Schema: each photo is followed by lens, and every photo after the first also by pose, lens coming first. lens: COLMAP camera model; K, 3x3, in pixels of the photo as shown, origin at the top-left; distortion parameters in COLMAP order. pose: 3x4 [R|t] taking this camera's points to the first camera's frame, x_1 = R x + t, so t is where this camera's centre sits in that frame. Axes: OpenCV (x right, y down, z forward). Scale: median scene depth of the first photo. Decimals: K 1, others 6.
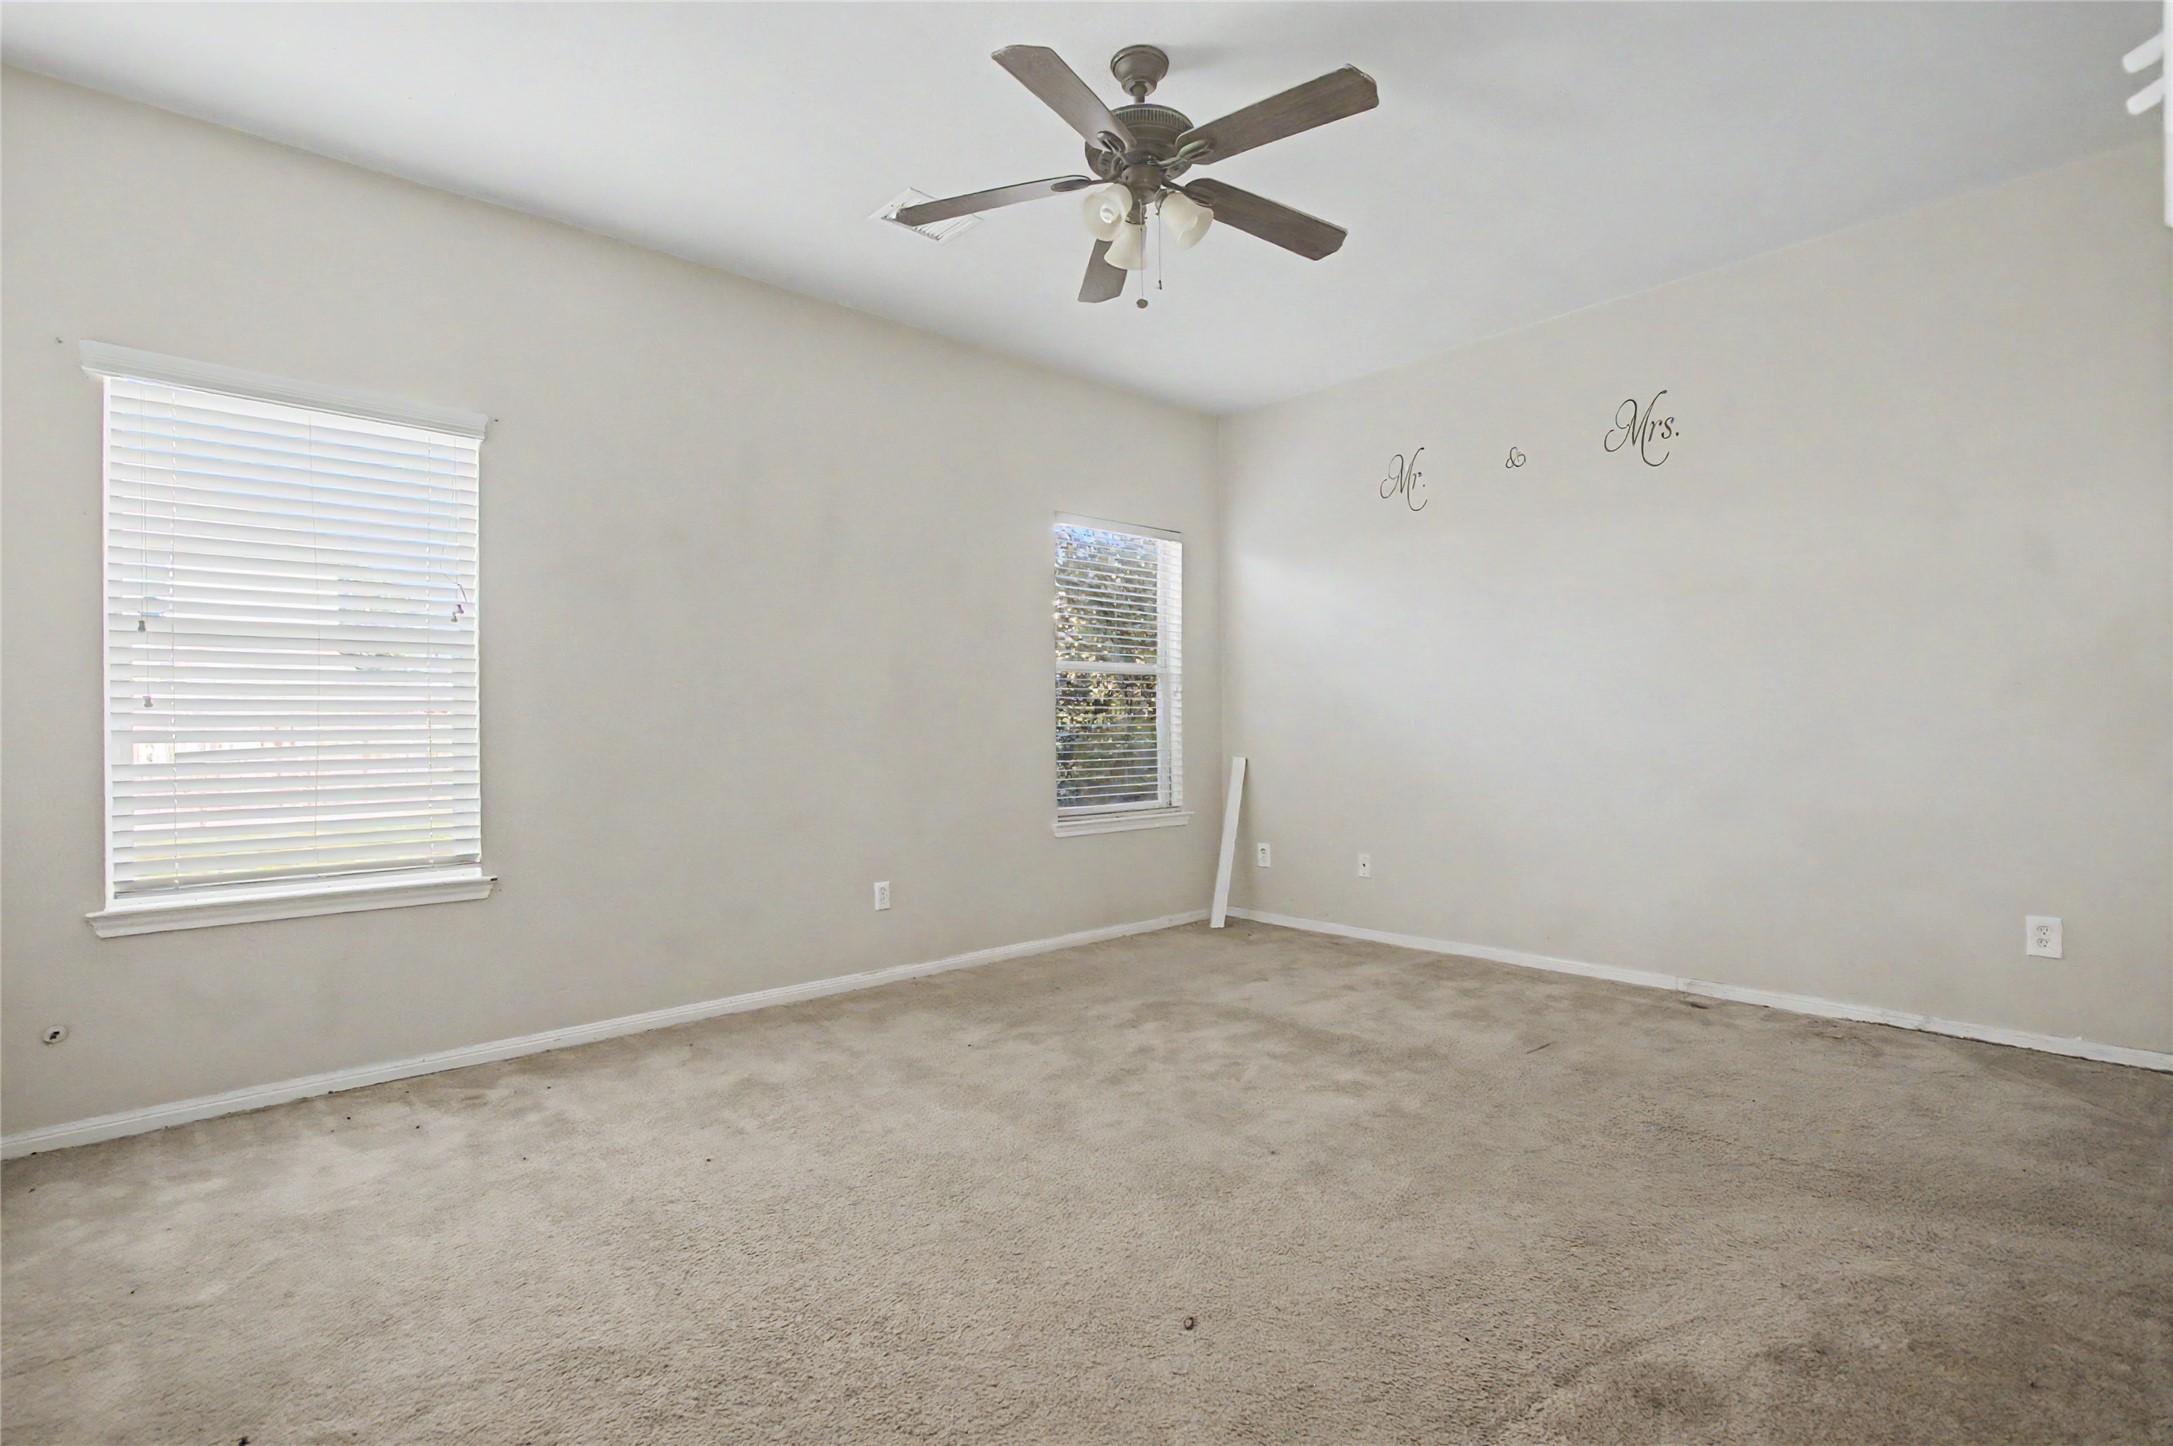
lens RADIAL K [[1011.8, 0, 1082.5], [0, 1011.8, 732.9], [0, 0, 1]] dist [-0.007490, 0.000039]
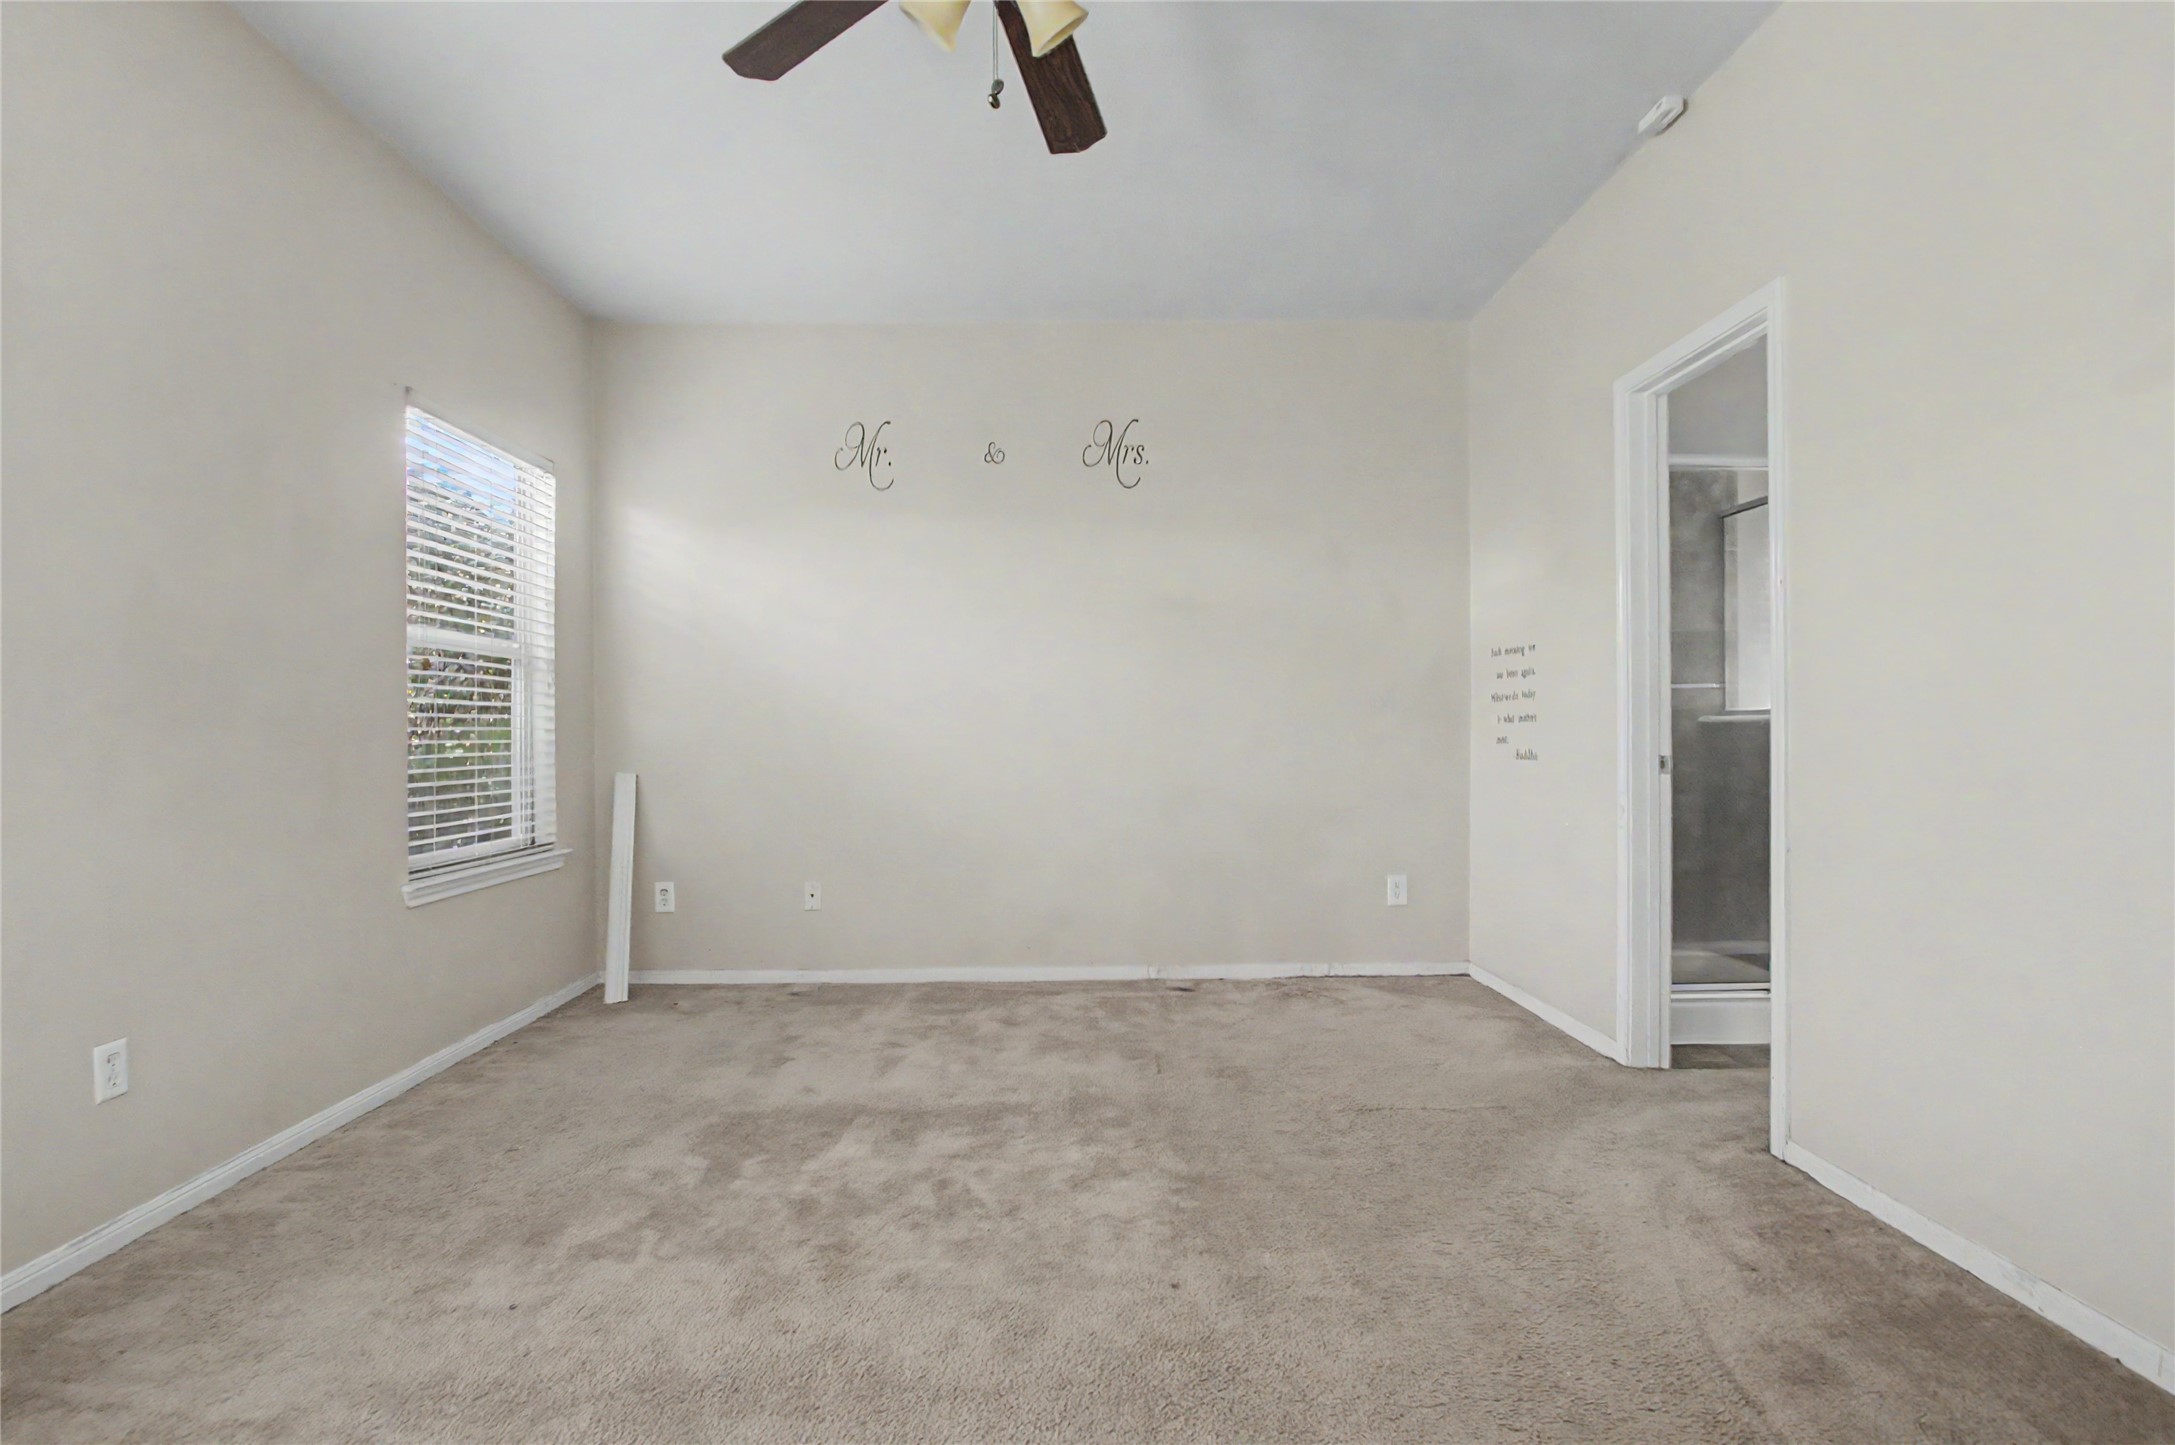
lens RADIAL K [[1012.7, 0, 1083.4], [0, 1012.7, 732.4], [0, 0, 1]] dist [-0.007490, 0.000039]
pose [[0.659811, 0.004641, 0.751417, -0.267189], [0.002804, 0.999959, -0.008637, 0.002258], [-0.751426, 0.007806, 0.659771, 0.337680]]
